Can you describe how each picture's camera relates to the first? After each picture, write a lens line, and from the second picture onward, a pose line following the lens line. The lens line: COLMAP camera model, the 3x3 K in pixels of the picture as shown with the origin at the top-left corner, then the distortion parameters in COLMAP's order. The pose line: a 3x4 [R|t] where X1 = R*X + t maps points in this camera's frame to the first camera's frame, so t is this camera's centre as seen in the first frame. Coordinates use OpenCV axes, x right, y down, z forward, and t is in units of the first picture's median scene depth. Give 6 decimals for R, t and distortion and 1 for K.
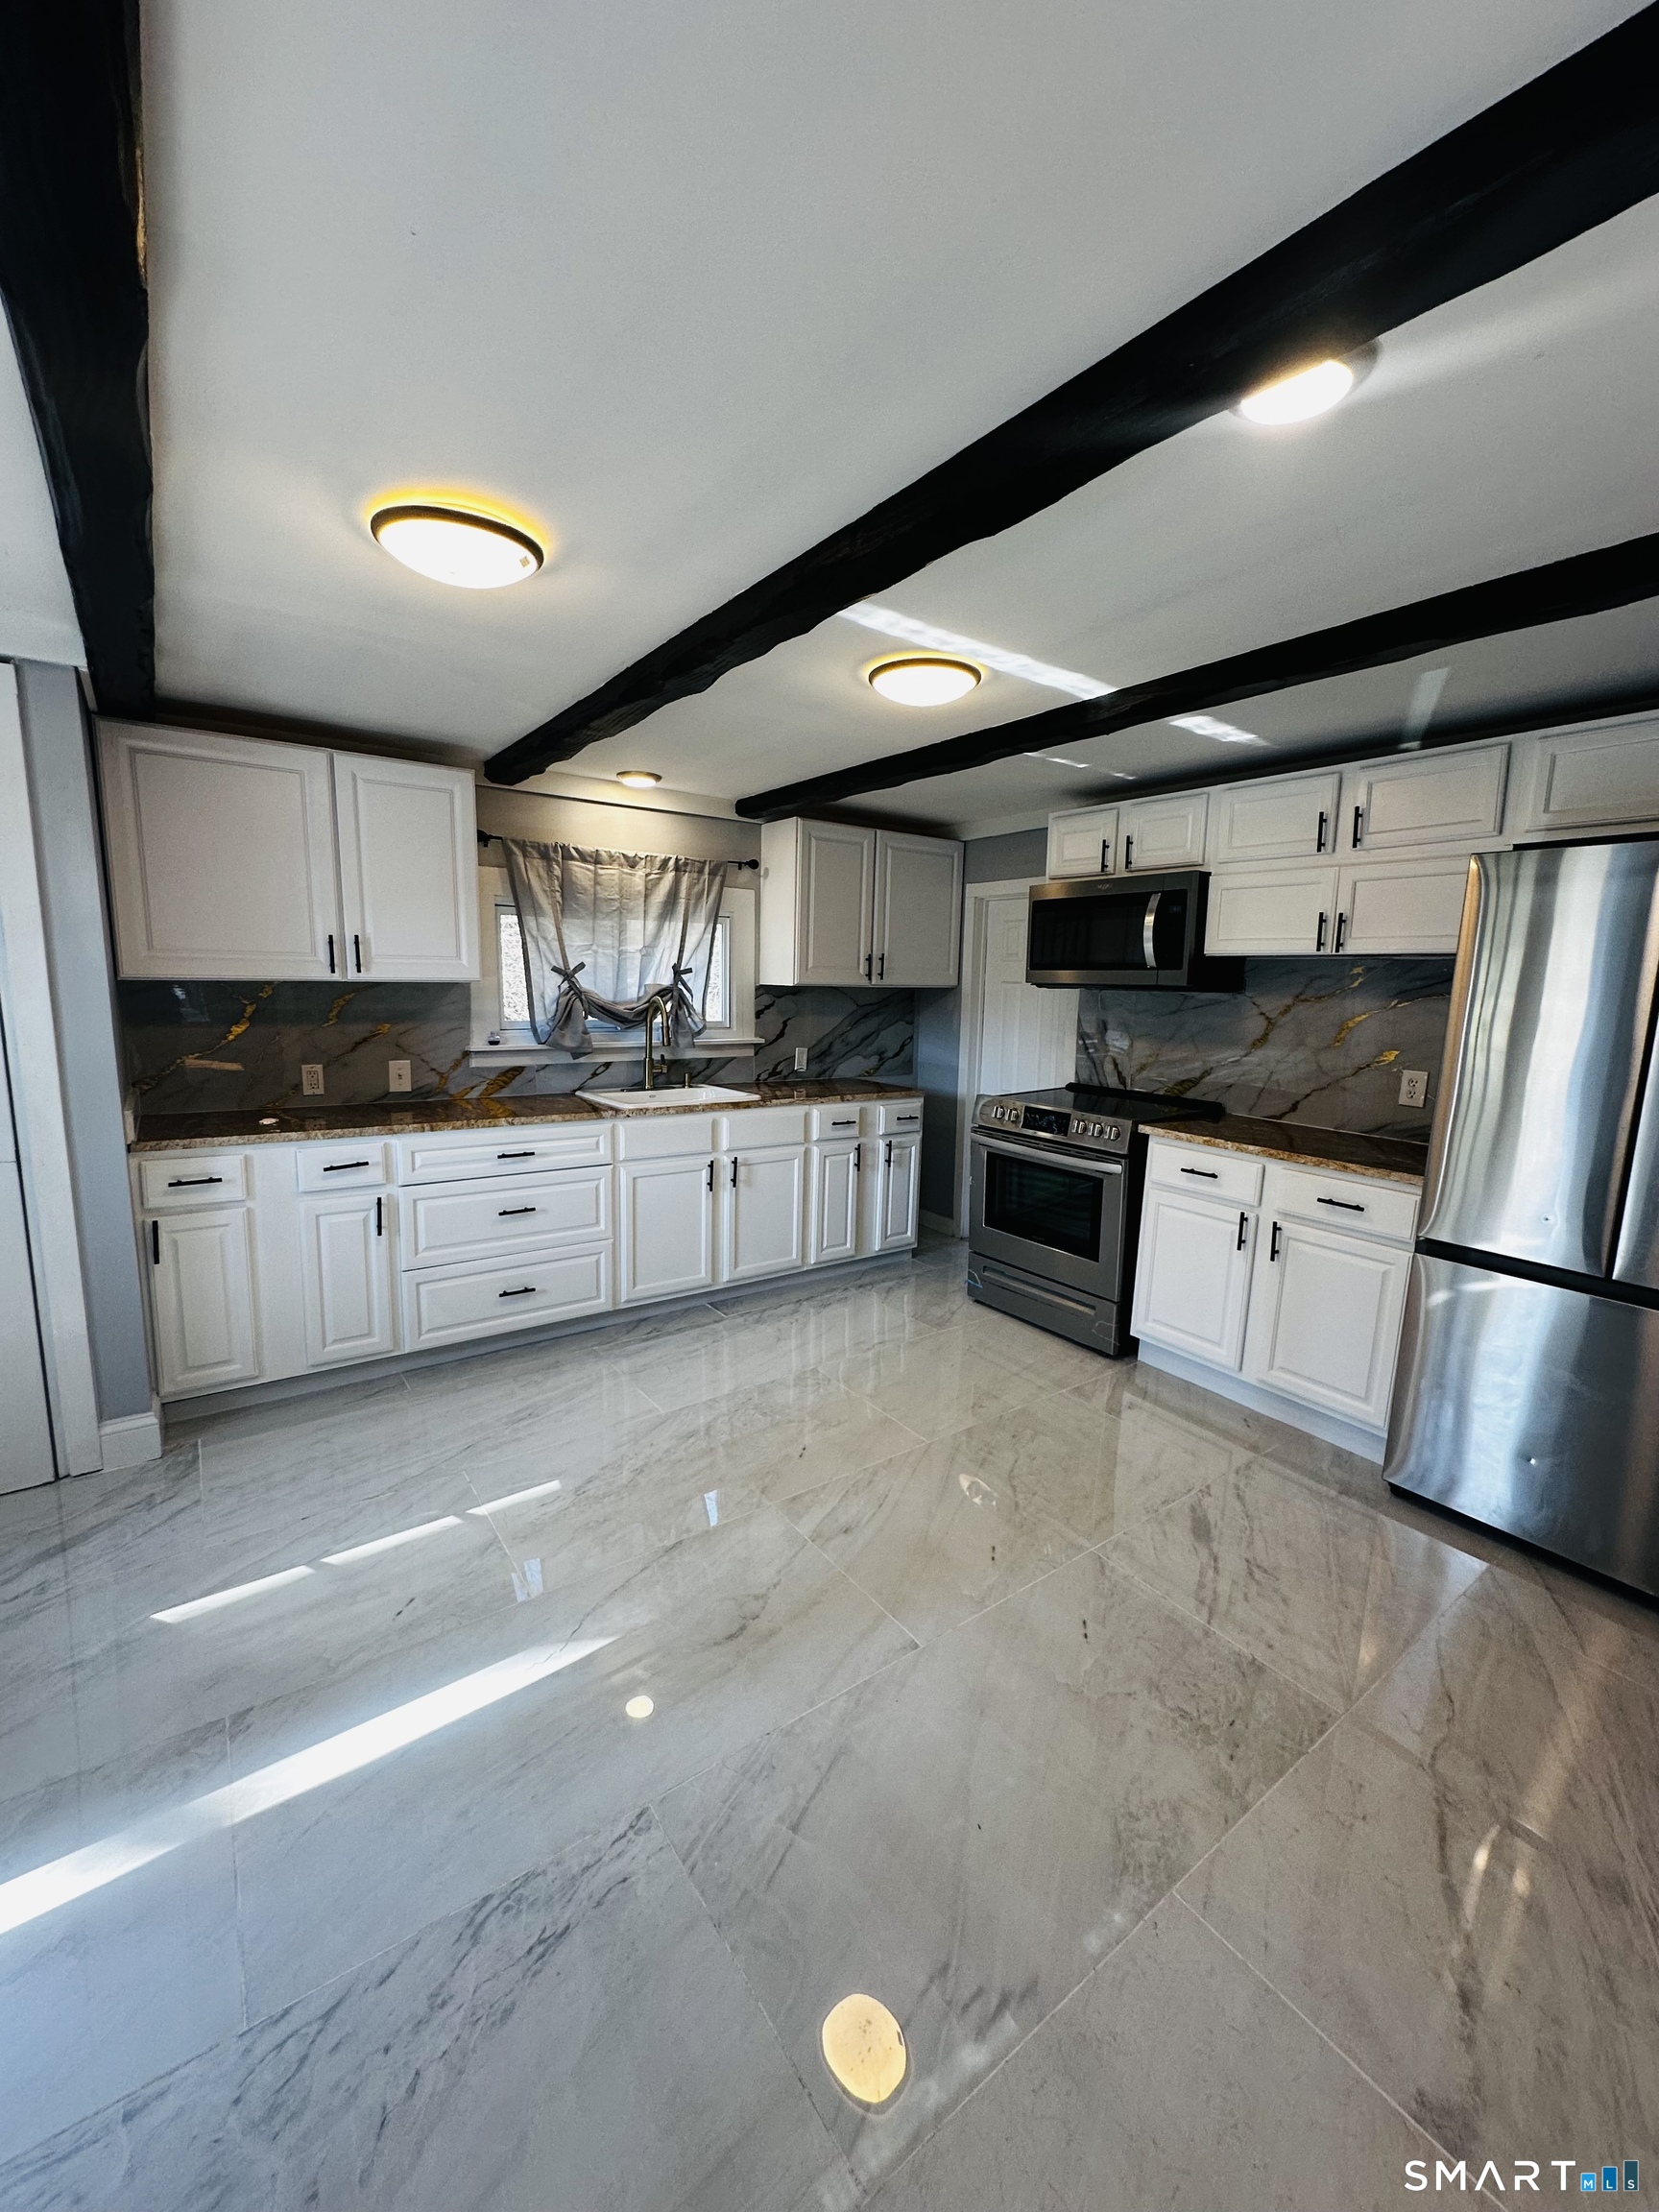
lens RADIAL K [[880.7, 0, 829.5], [0, 880.7, 1106.0], [0, 0, 1]] dist [0.000269, 0.000322]
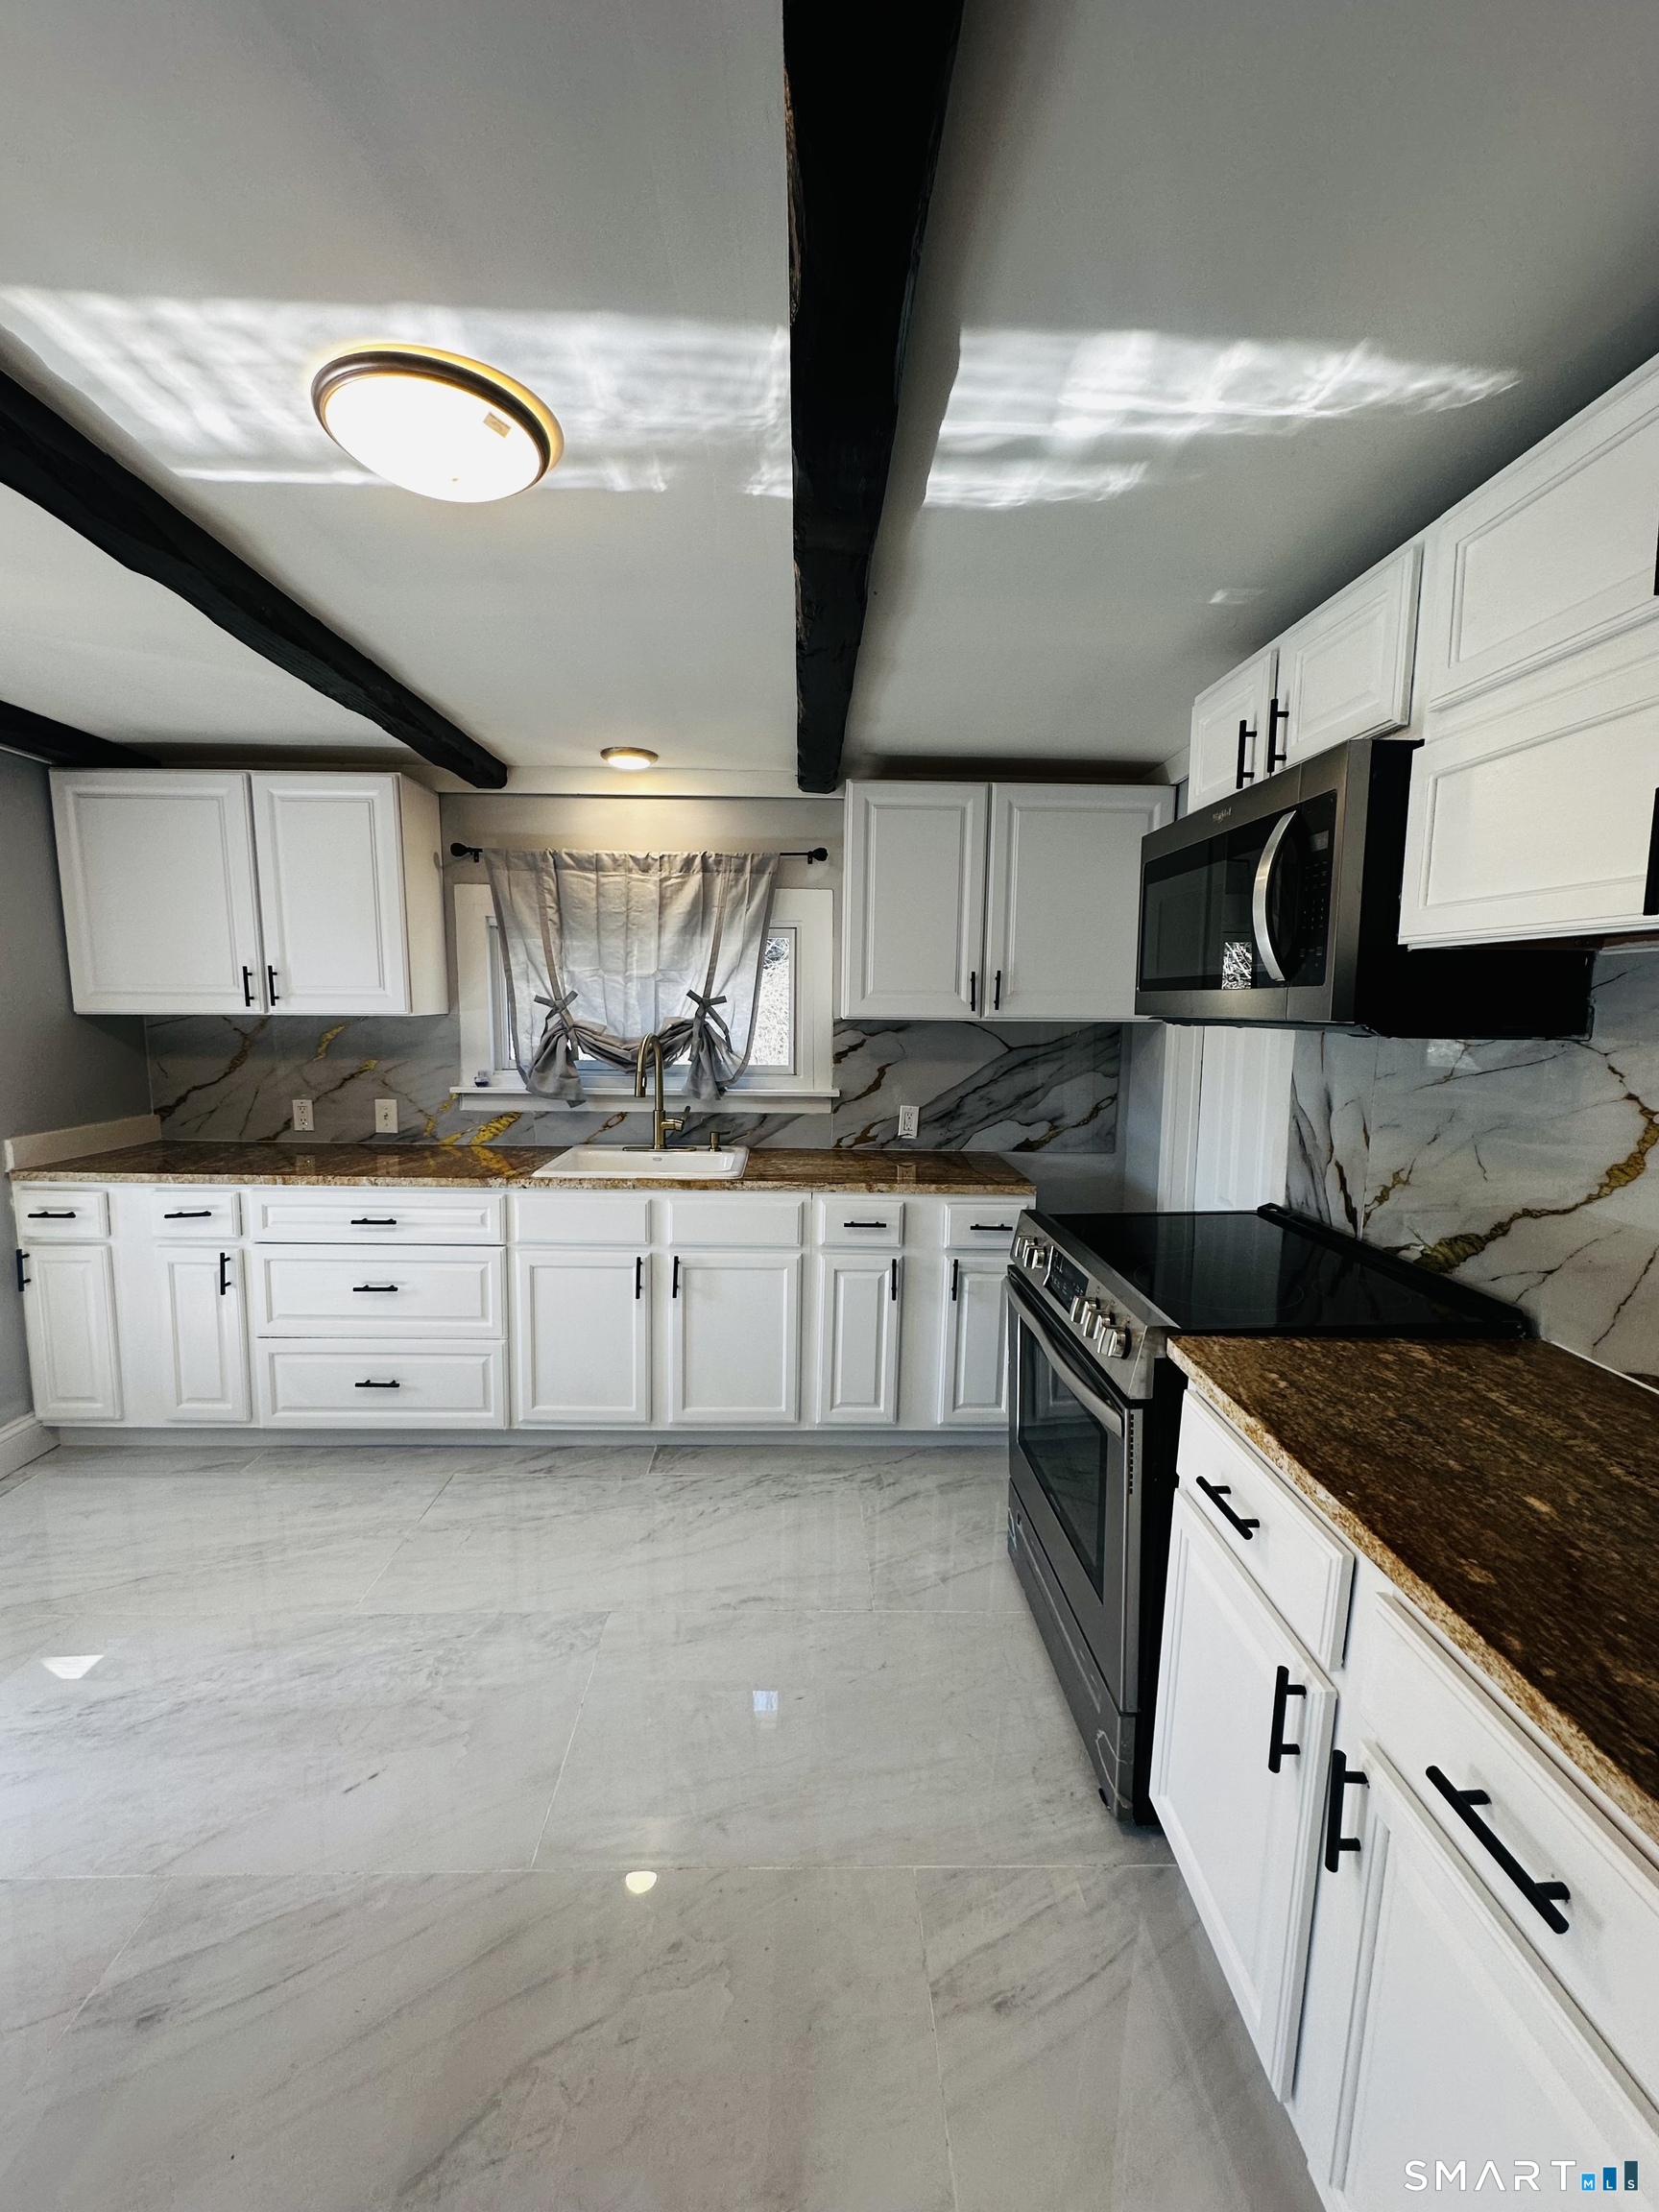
lens RADIAL K [[880.7, 0, 829.5], [0, 880.7, 1106.0], [0, 0, 1]] dist [0.000269, 0.000322]
pose [[0.822231, 0.057456, -0.566247, 0.396454], [-0.076411, 0.997028, -0.009788, -0.066949], [0.564002, 0.051316, 0.824178, 0.467429]]
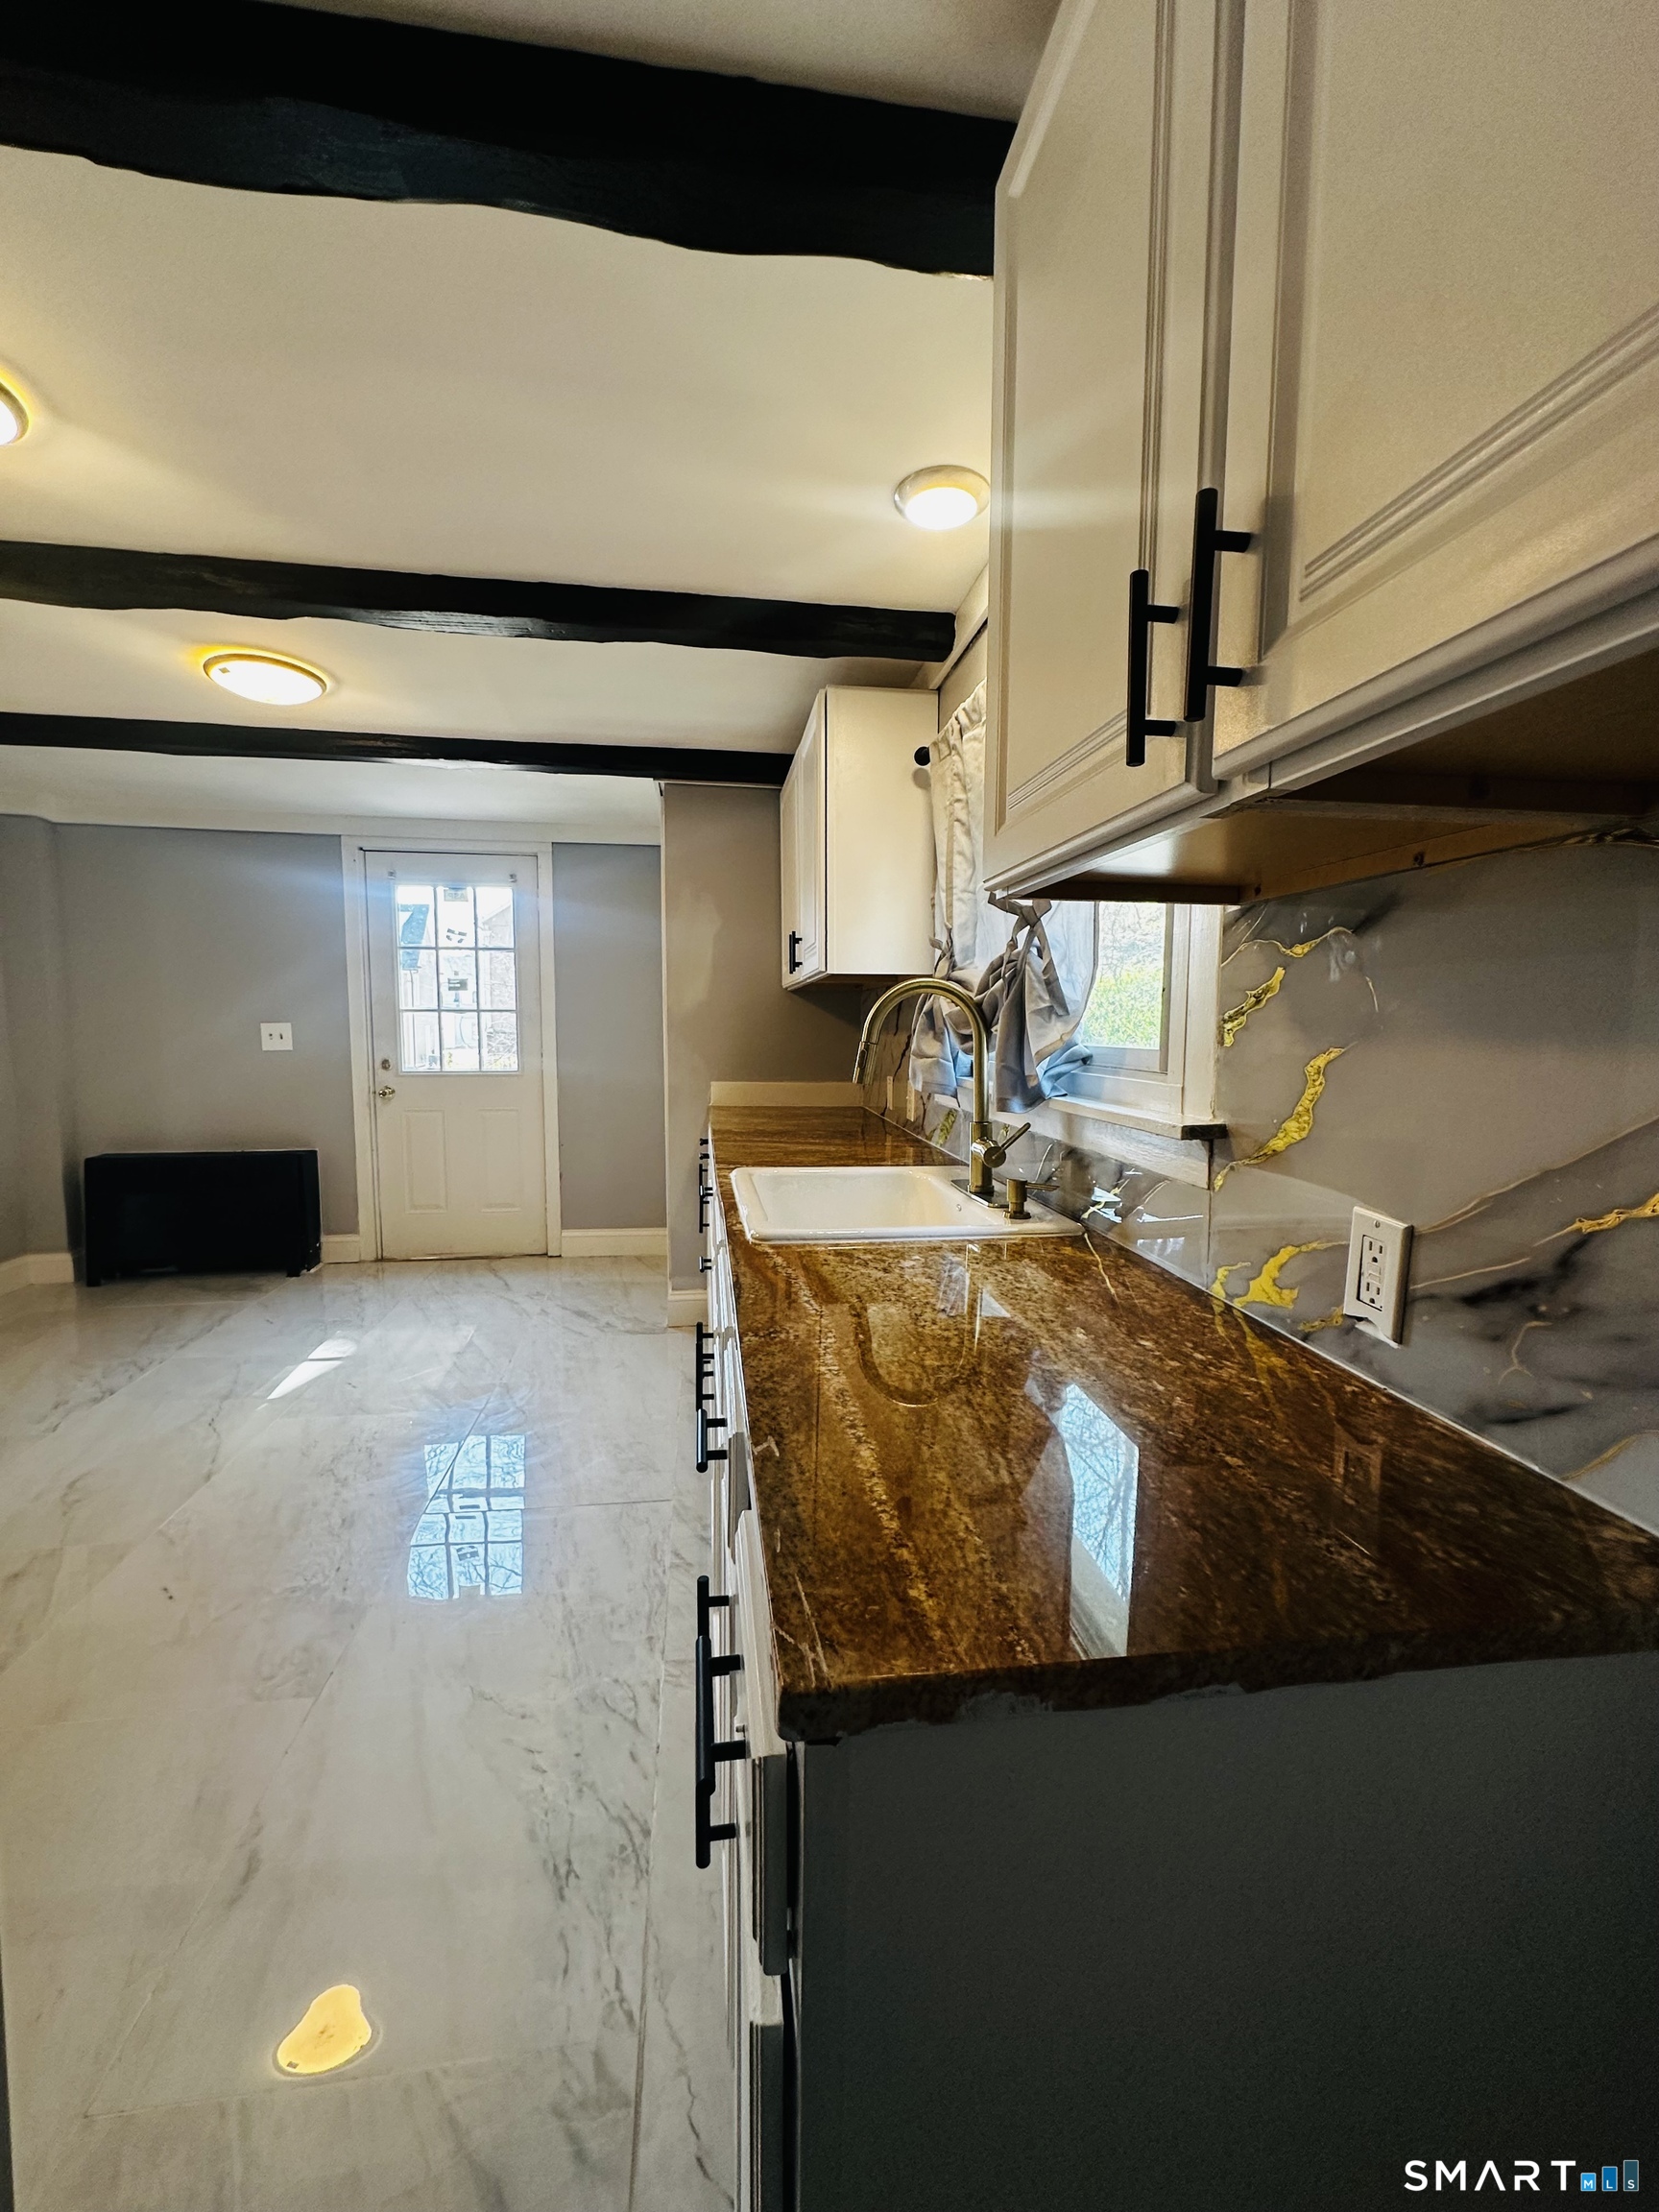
lens RADIAL K [[880.7, 0, 829.5], [0, 880.7, 1106.0], [0, 0, 1]] dist [0.000269, 0.000322]
pose [[-0.469838, 0.055717, -0.880992, 0.229238], [-0.146682, 0.979204, 0.140155, -0.120509], [0.870481, 0.195075, -0.451895, 1.217218]]
